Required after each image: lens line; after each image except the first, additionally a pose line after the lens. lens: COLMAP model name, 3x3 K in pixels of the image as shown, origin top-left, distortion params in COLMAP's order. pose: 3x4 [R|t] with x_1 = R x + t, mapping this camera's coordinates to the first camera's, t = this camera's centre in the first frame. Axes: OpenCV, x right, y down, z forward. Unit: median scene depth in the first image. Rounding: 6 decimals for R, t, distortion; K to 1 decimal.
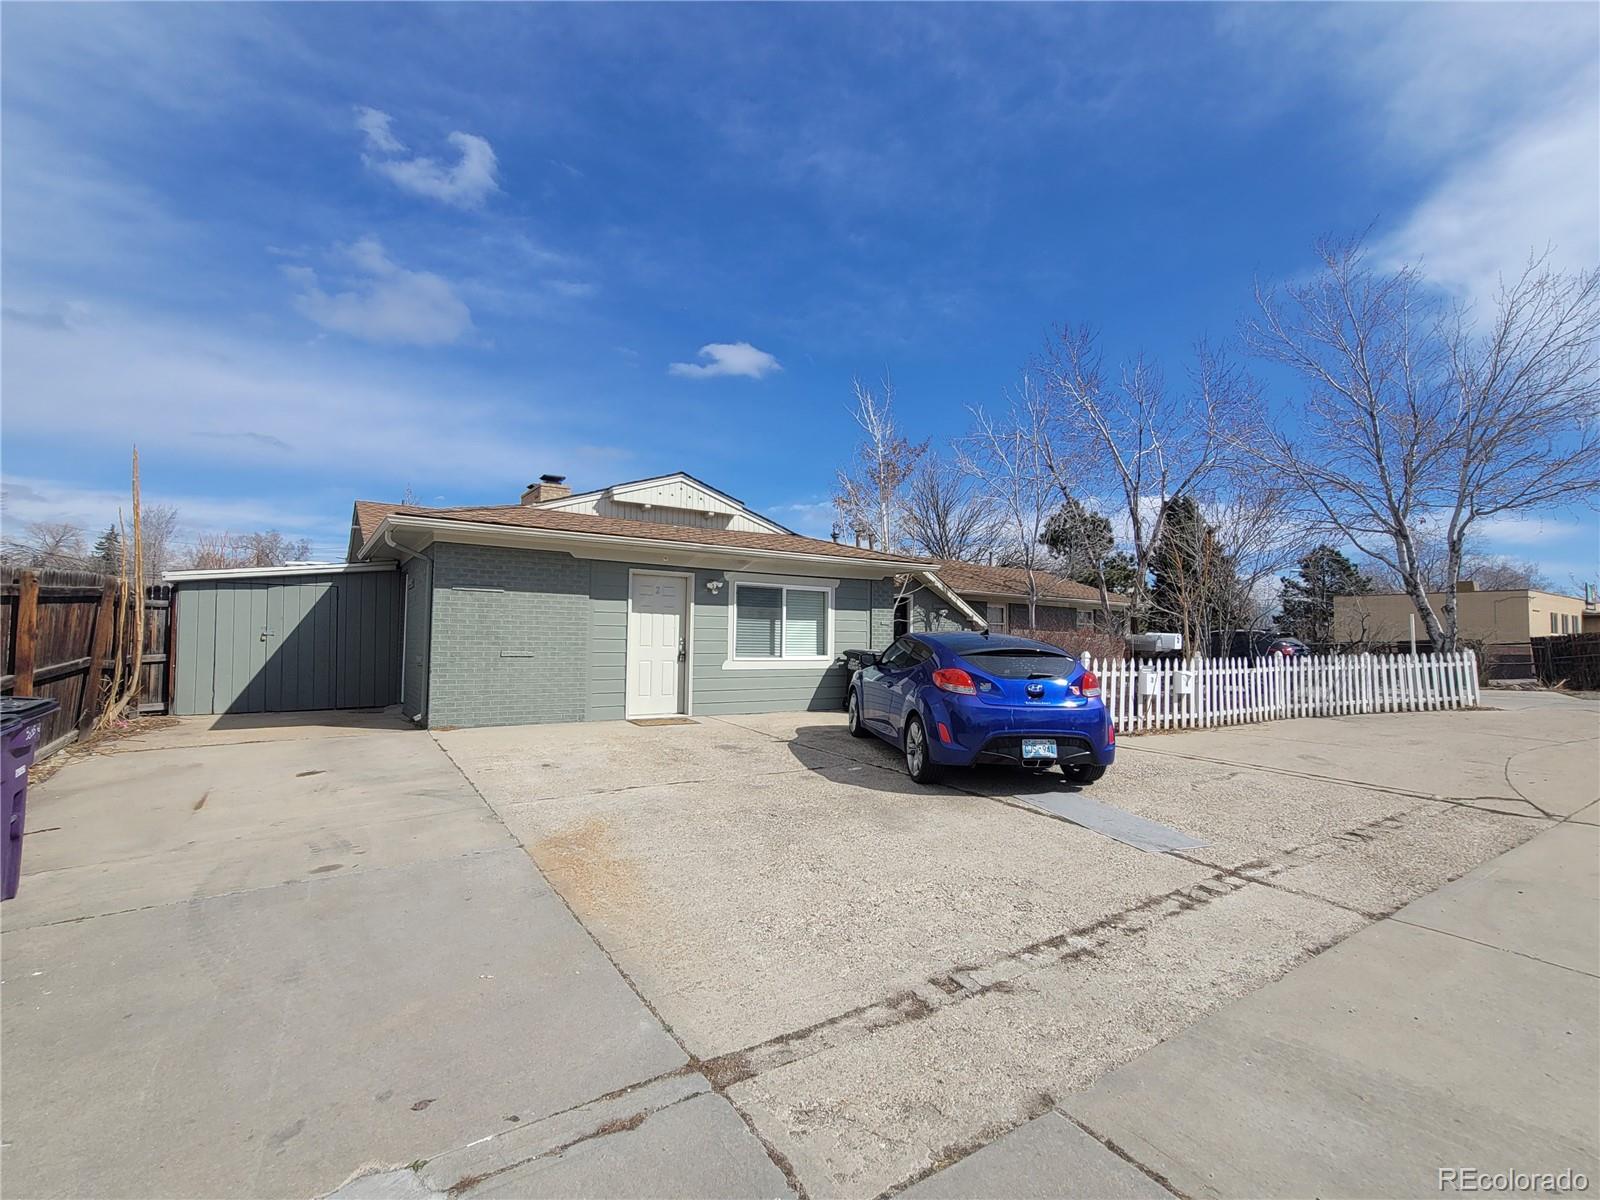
lens RADIAL K [[723.3, 0, 800.0], [0, 723.3, 600.0], [0, 0, 1]] dist [-0.015279, -0.000379]
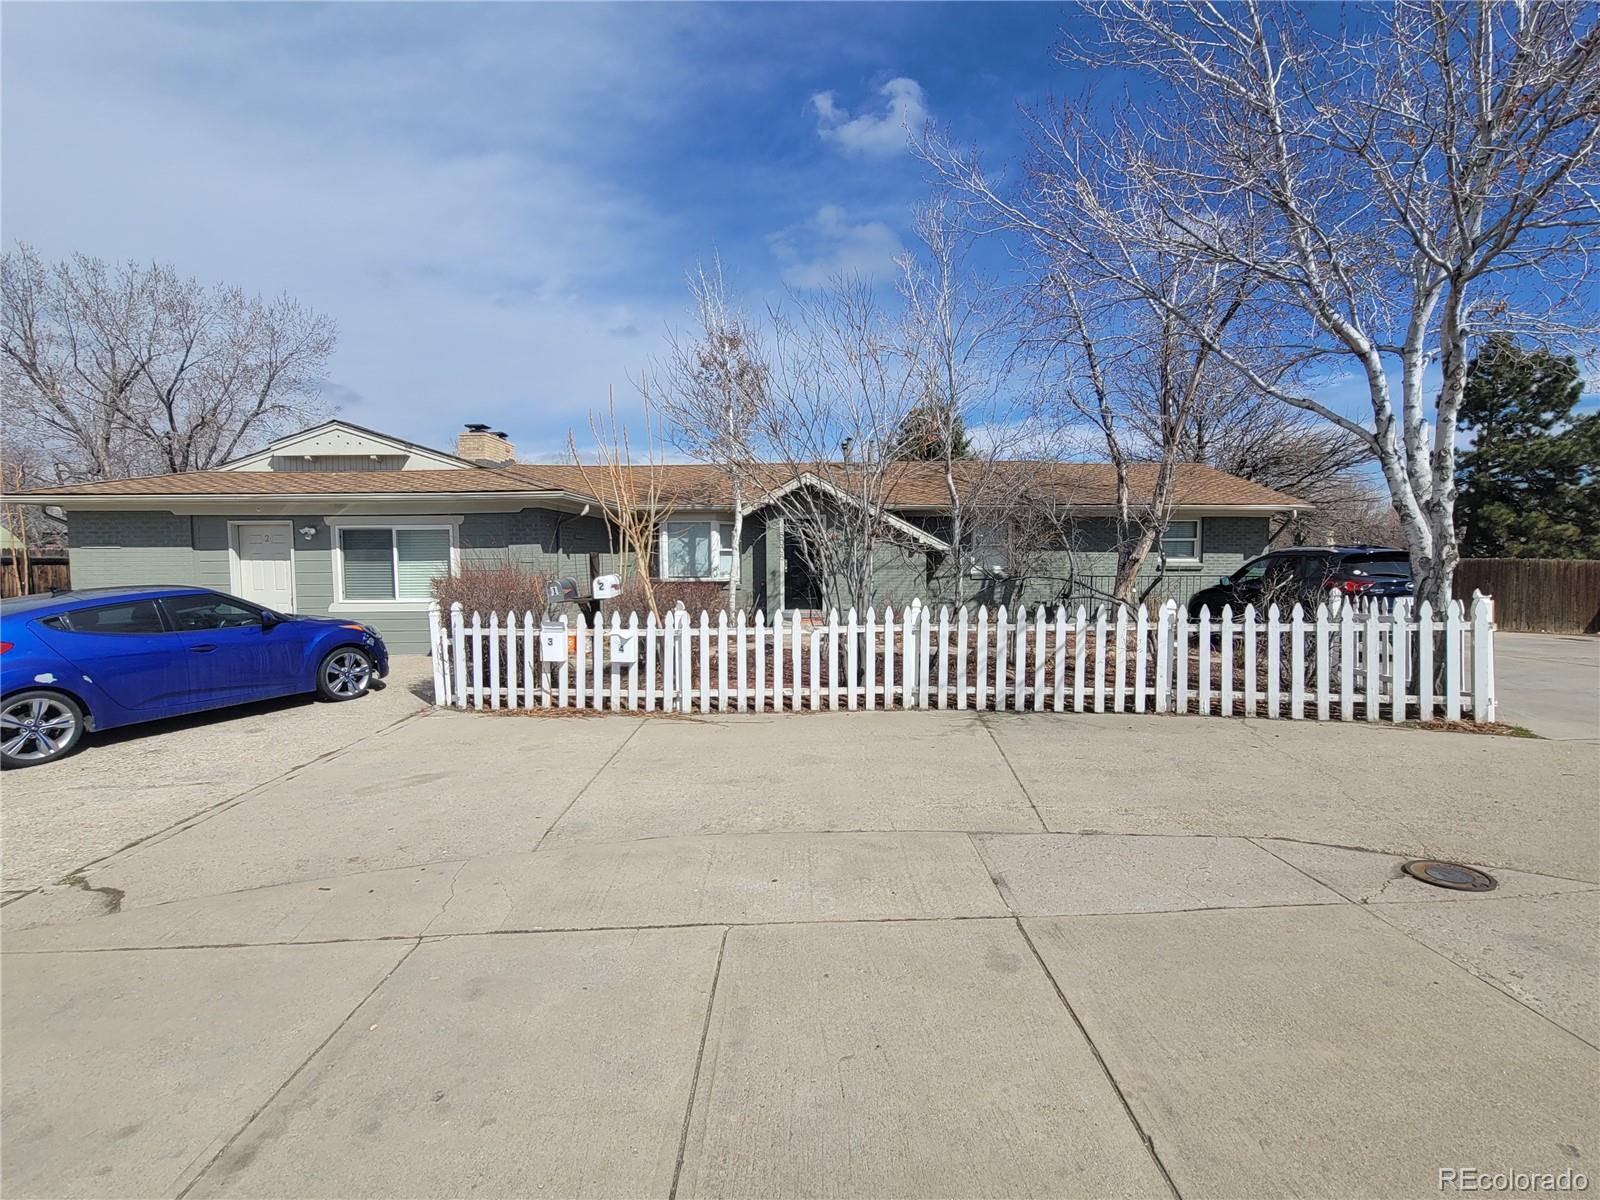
lens RADIAL K [[739.8, 0, 836.4], [0, 739.8, 601.9], [0, 0, 1]] dist [0.001170, 0.000065]
pose [[0.835338, 0.016497, -0.549490, 1.031062], [0.049936, 0.993140, 0.105730, 0.005374], [0.547465, -0.115760, 0.828784, 0.487524]]
